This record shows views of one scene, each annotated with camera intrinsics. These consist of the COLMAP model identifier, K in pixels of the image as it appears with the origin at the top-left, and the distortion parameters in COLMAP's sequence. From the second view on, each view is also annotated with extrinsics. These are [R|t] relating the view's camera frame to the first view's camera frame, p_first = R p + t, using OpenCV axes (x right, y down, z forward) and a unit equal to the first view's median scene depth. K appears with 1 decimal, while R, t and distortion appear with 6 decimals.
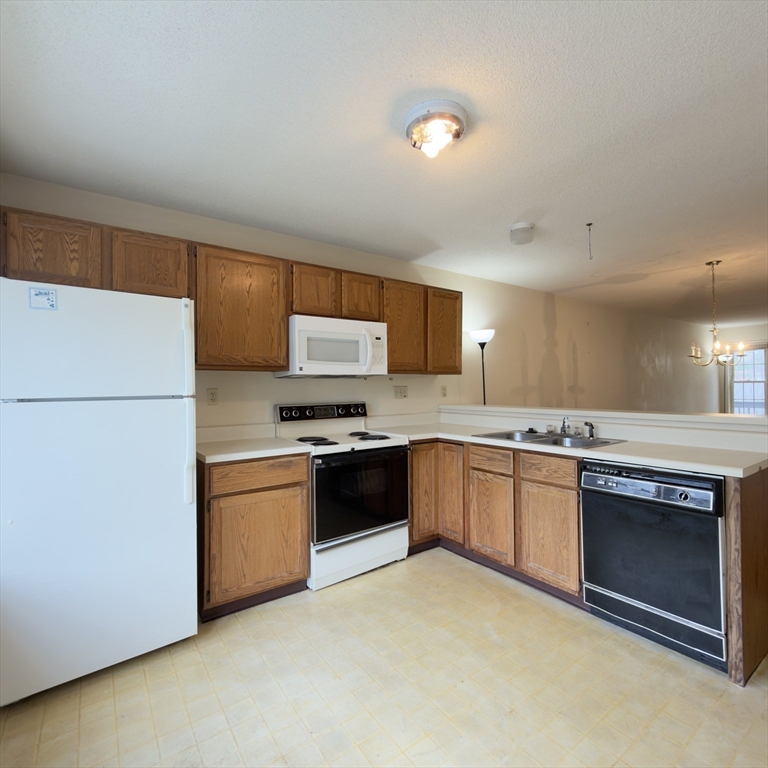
lens RADIAL K [[406.2, 0, 384.0], [0, 406.2, 384.0], [0, 0, 1]] dist [0.000660, -0.000649]
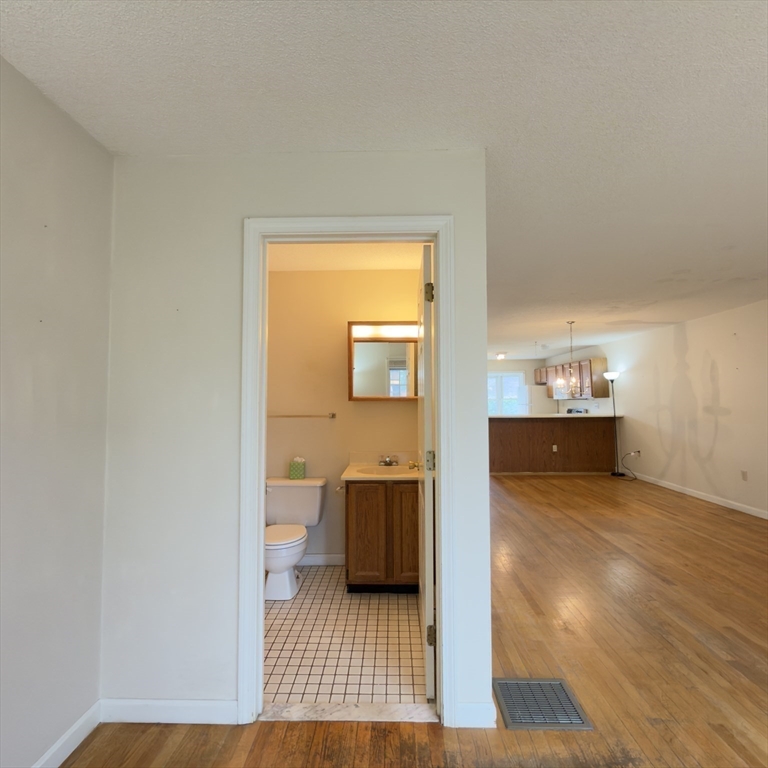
lens RADIAL K [[406.2, 0, 384.0], [0, 406.2, 384.0], [0, 0, 1]] dist [0.000660, -0.000649]
pose [[-0.606452, -0.013533, -0.795005, 3.352465], [0.024160, 0.999080, -0.035437, -0.064411], [0.794753, -0.040698, -0.605568, 1.904816]]
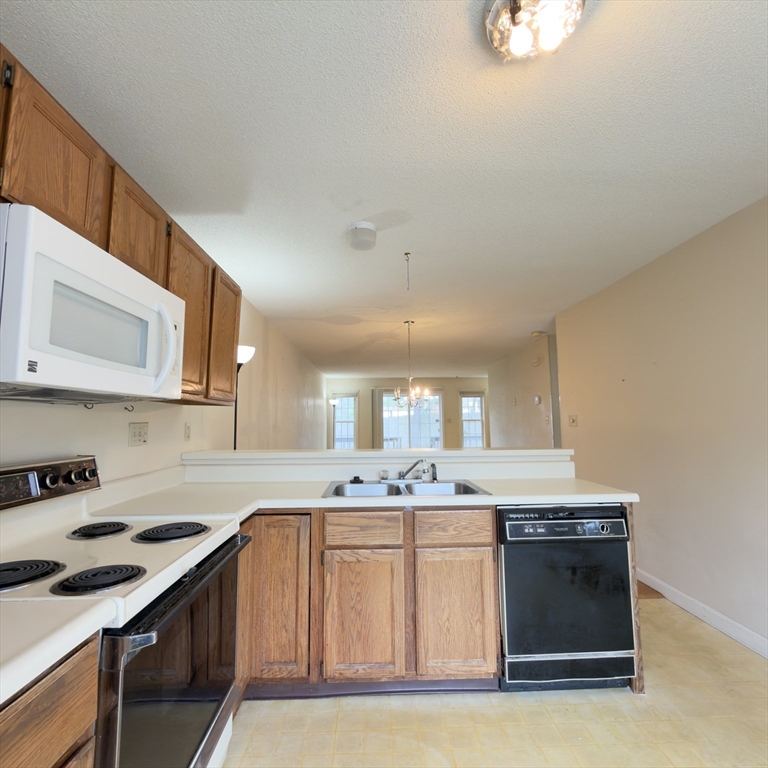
lens RADIAL K [[406.2, 0, 384.0], [0, 406.2, 384.0], [0, 0, 1]] dist [0.000660, -0.000649]
pose [[0.559460, 0.085150, 0.824472, -0.304035], [-0.004495, 0.995006, -0.099712, 0.008479], [-0.828845, 0.052079, 0.557049, 0.553326]]
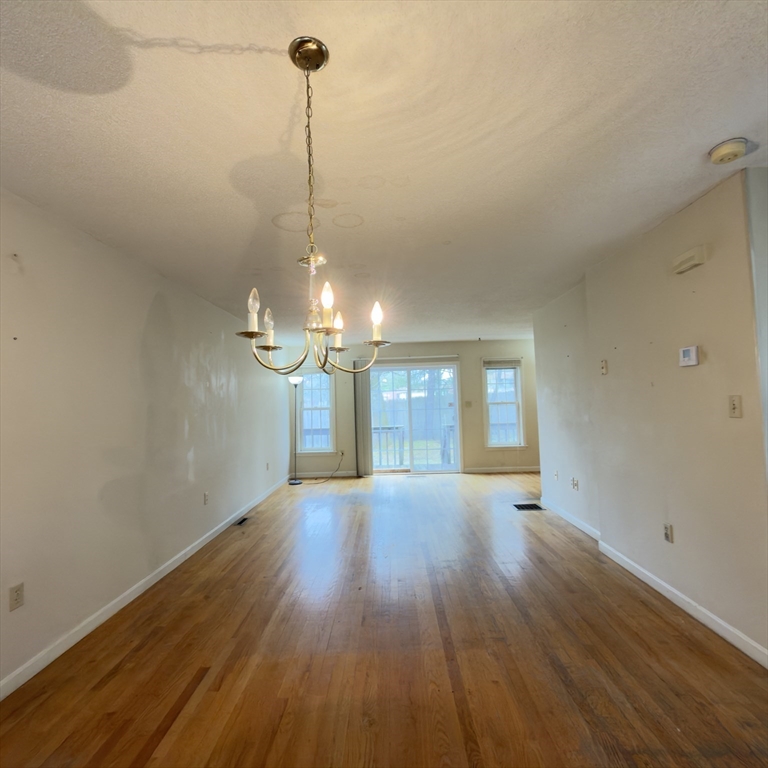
lens RADIAL K [[406.2, 0, 384.0], [0, 406.2, 384.0], [0, 0, 1]] dist [0.000660, -0.000649]
pose [[0.596500, 0.036983, 0.801761, 0.841475], [0.011508, 0.998441, -0.054617, -0.029029], [-0.802531, 0.041806, 0.595144, 1.085016]]
